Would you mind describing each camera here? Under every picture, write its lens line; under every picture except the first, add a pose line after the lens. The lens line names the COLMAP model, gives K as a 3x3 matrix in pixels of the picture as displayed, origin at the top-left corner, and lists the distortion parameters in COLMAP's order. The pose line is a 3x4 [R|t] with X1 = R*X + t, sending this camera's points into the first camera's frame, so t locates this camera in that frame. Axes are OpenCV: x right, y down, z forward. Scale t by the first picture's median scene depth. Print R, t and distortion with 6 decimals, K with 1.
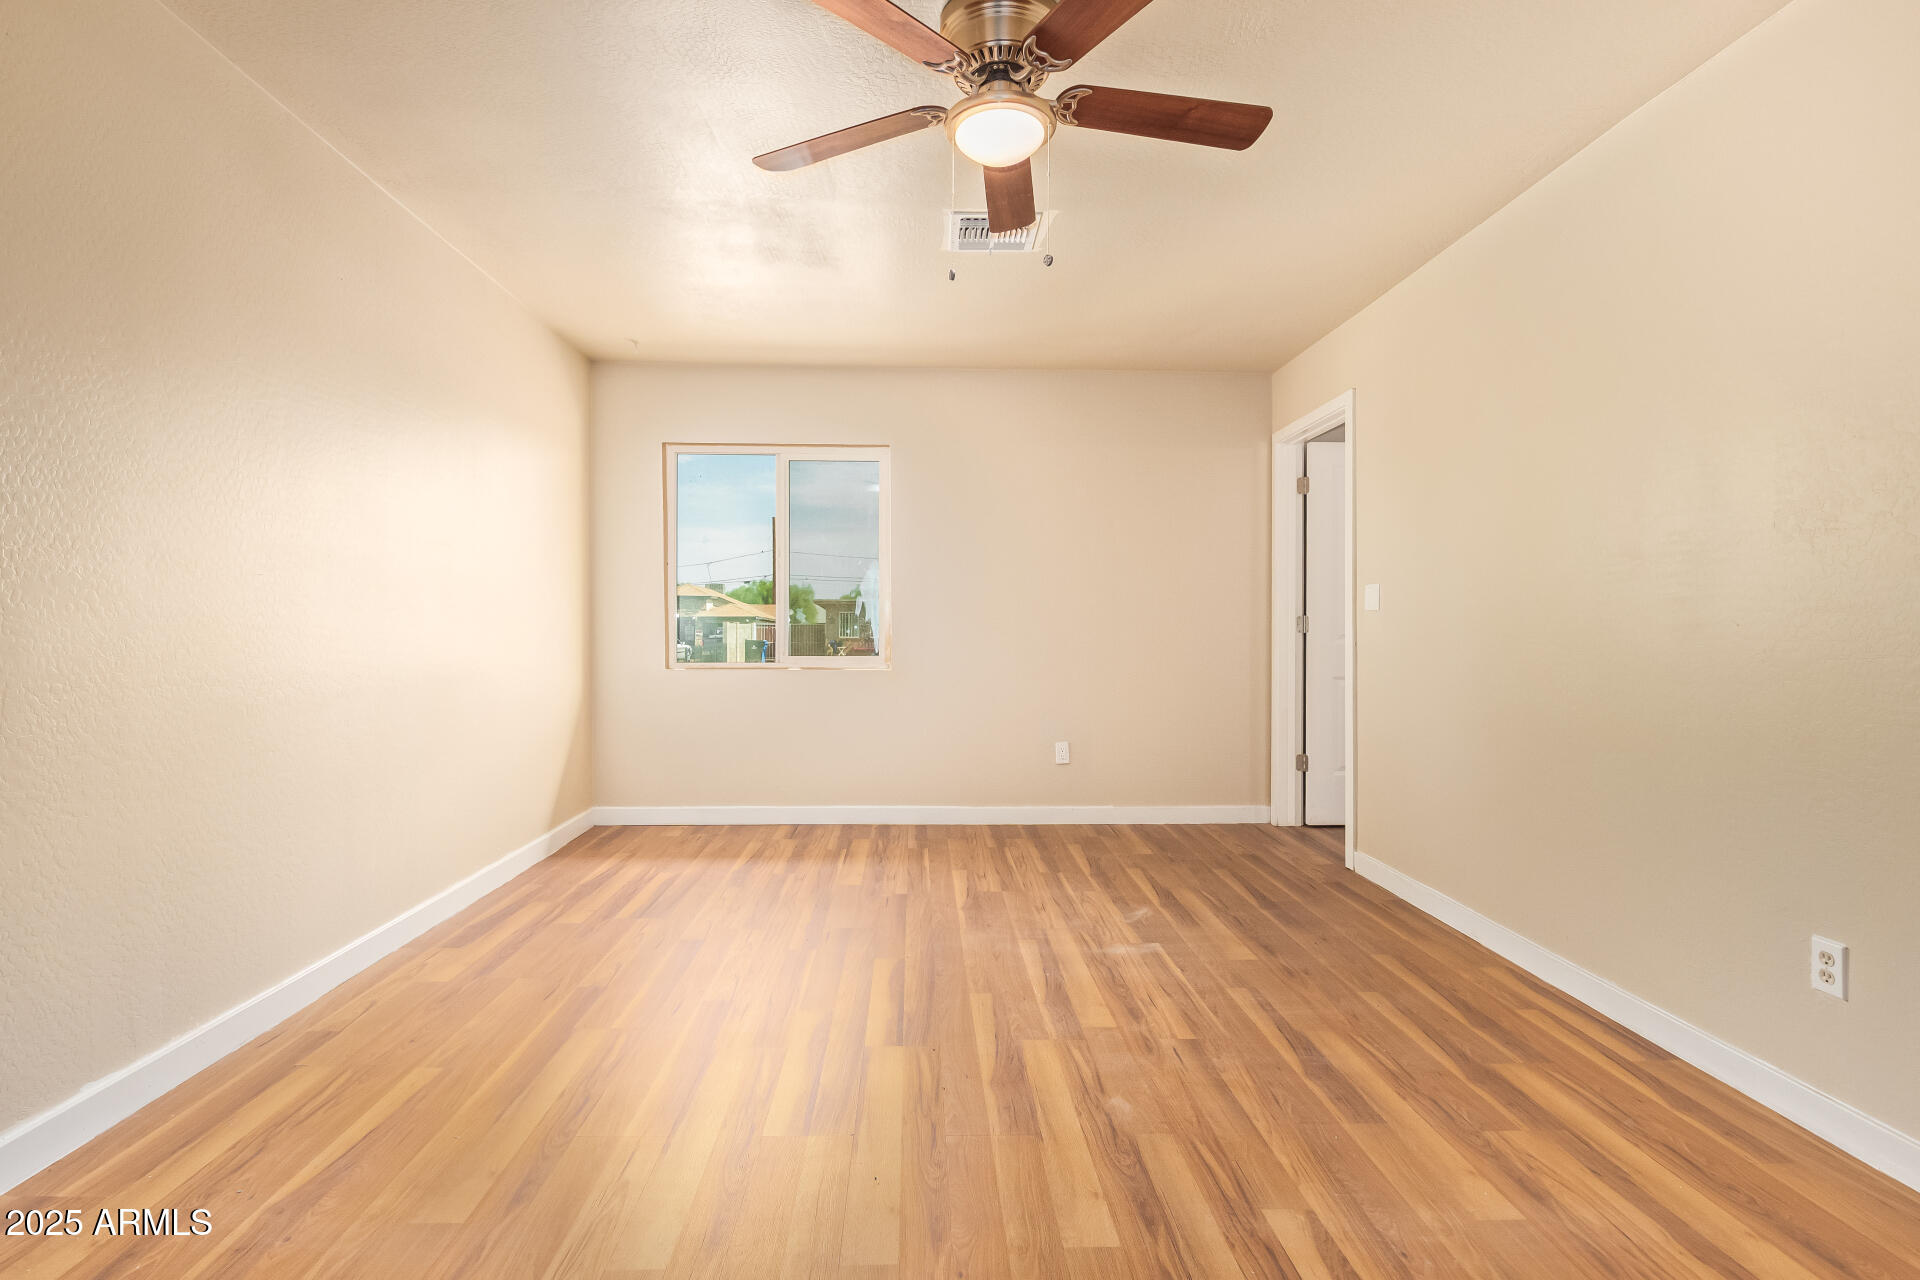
lens RADIAL K [[866.6, 0, 960.0], [0, 866.6, 640.0], [0, 0, 1]] dist [0.001111, -0.000548]
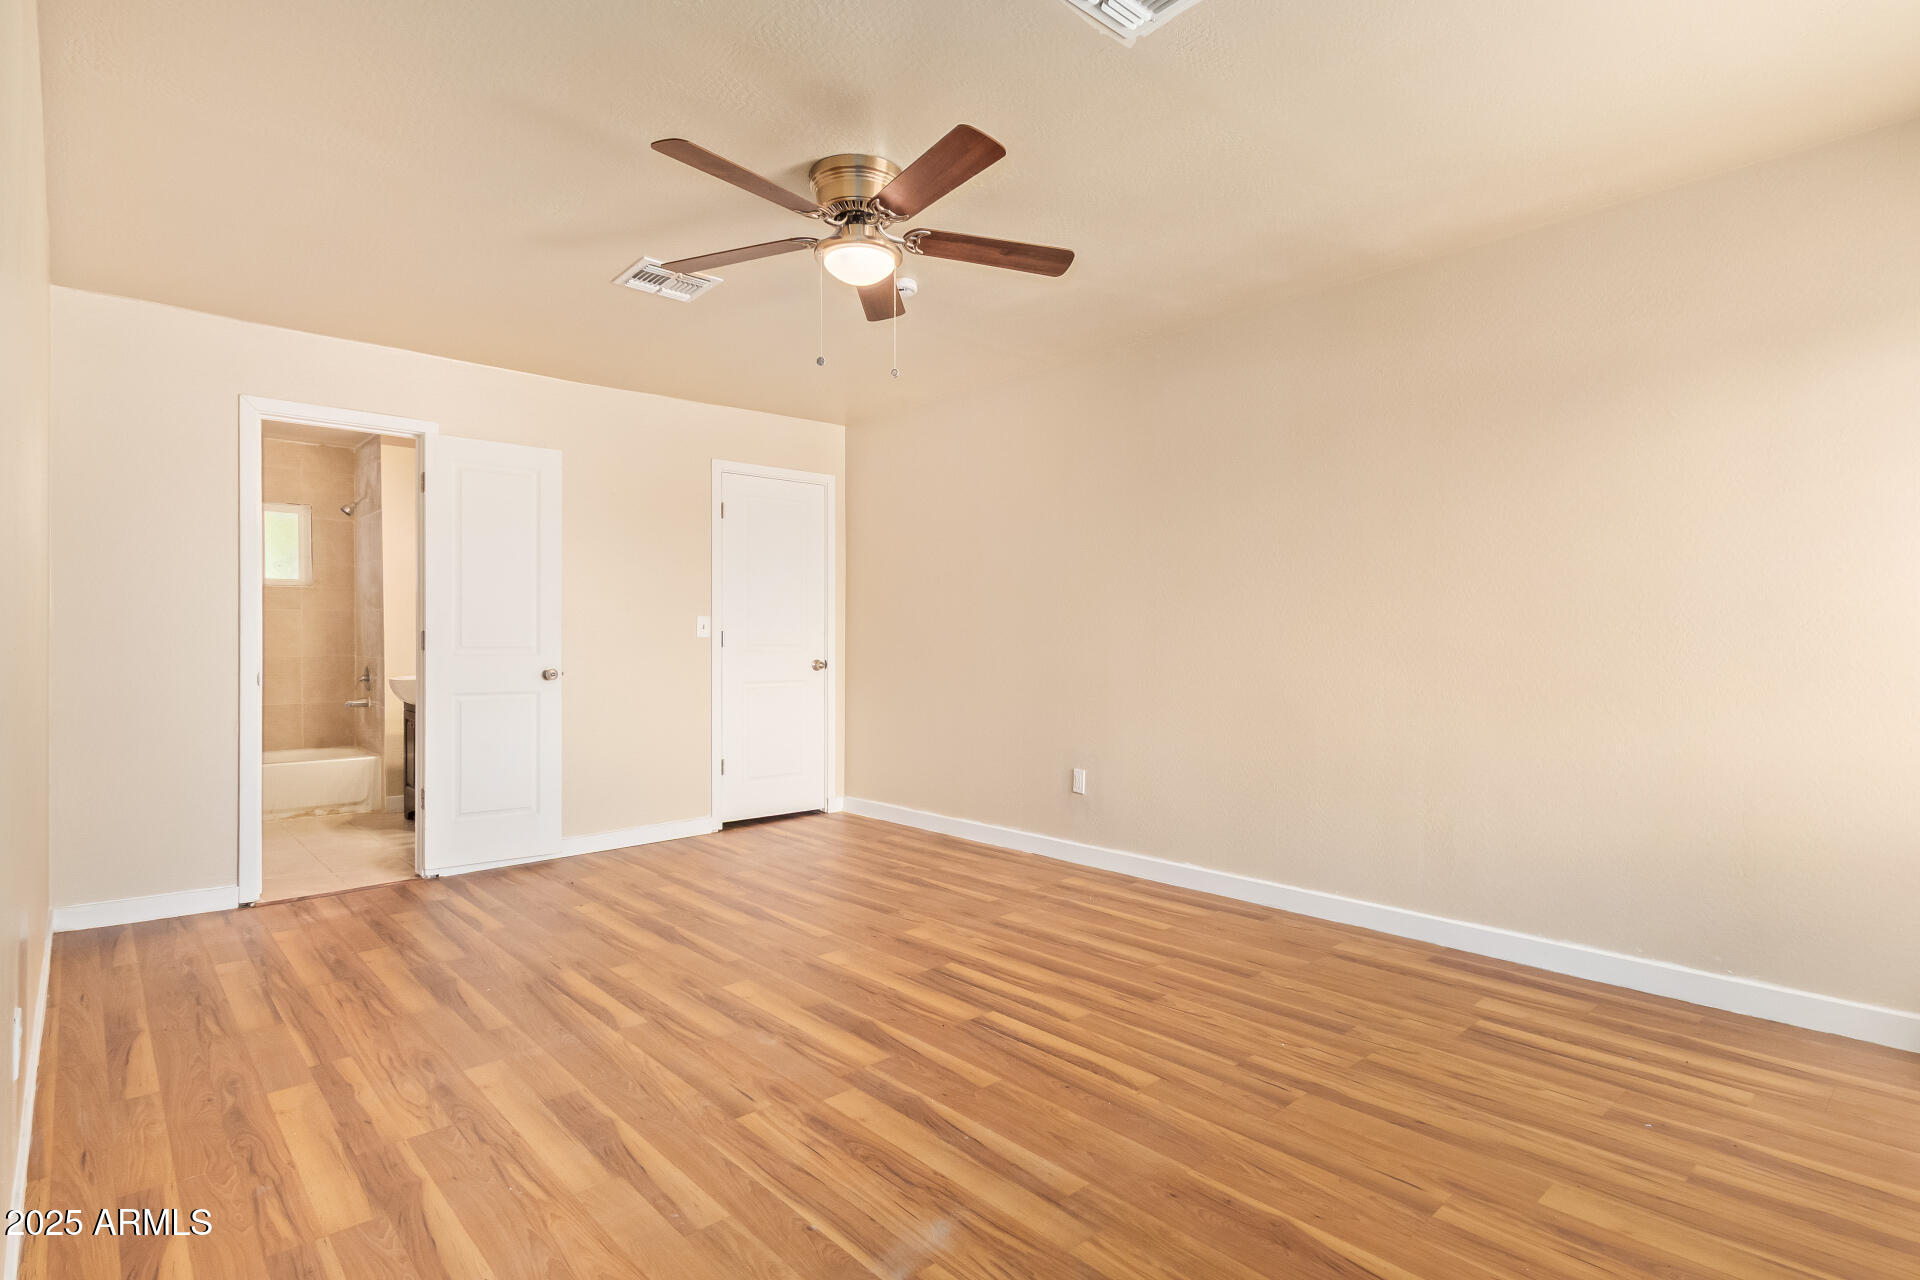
lens RADIAL K [[916.5, 0, 960.0], [0, 916.5, 640.0], [0, 0, 1]] dist [0.005124, -0.000297]
pose [[-0.758767, -0.005045, -0.651343, 0.646717], [-0.010751, 0.999931, 0.004779, -0.030711], [0.651274, 0.010629, -0.758769, 1.687068]]
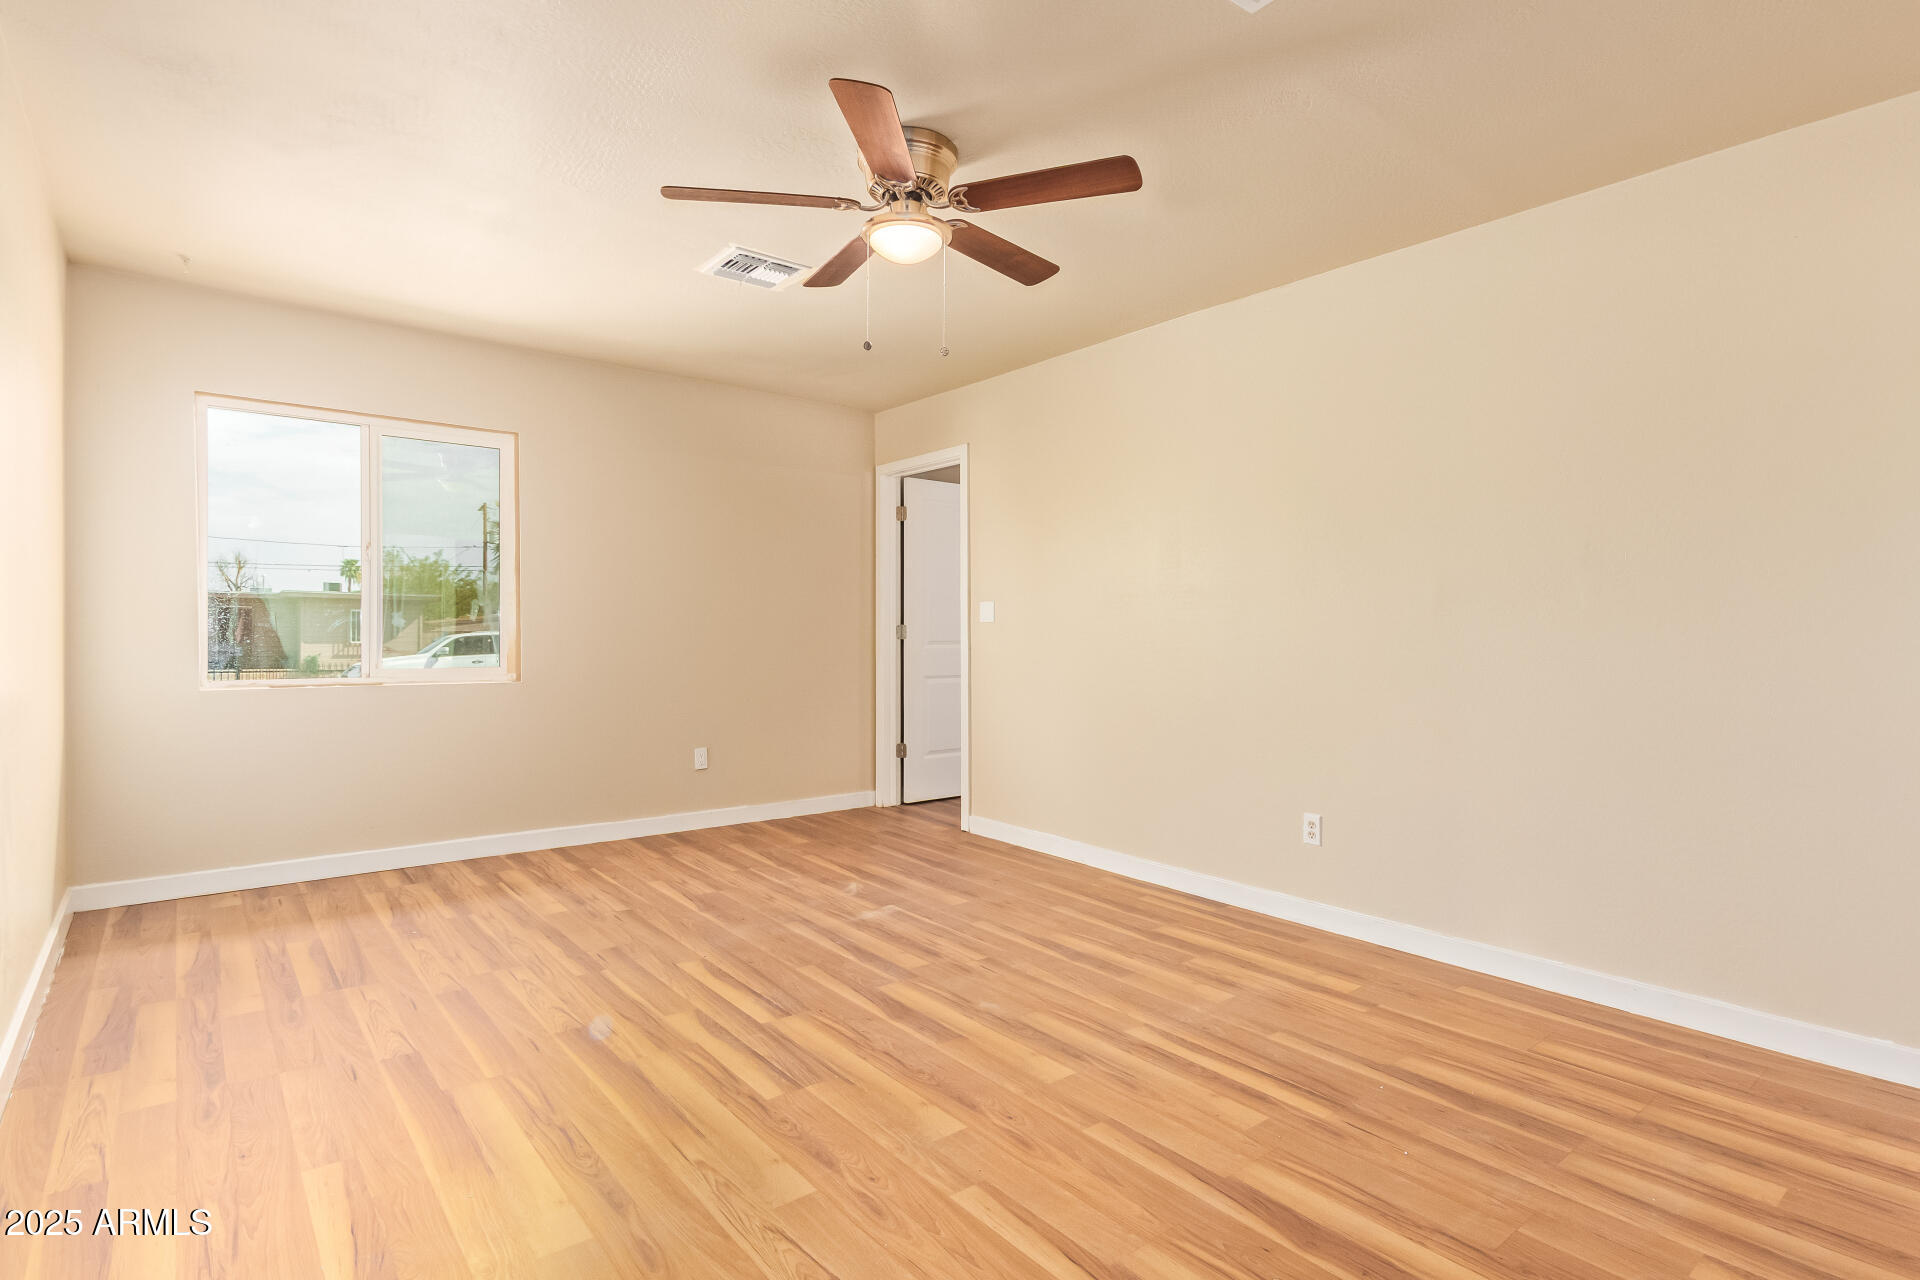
lens RADIAL K [[922.3, 0, 934.9], [0, 922.3, 641.1], [0, 0, 1]] dist [0.000689, -0.000042]
pose [[0.810002, -0.004343, 0.586412, -0.545007], [0.004661, 0.999989, 0.000967, -0.012838], [-0.586409, 0.001950, 0.810013, -0.064348]]
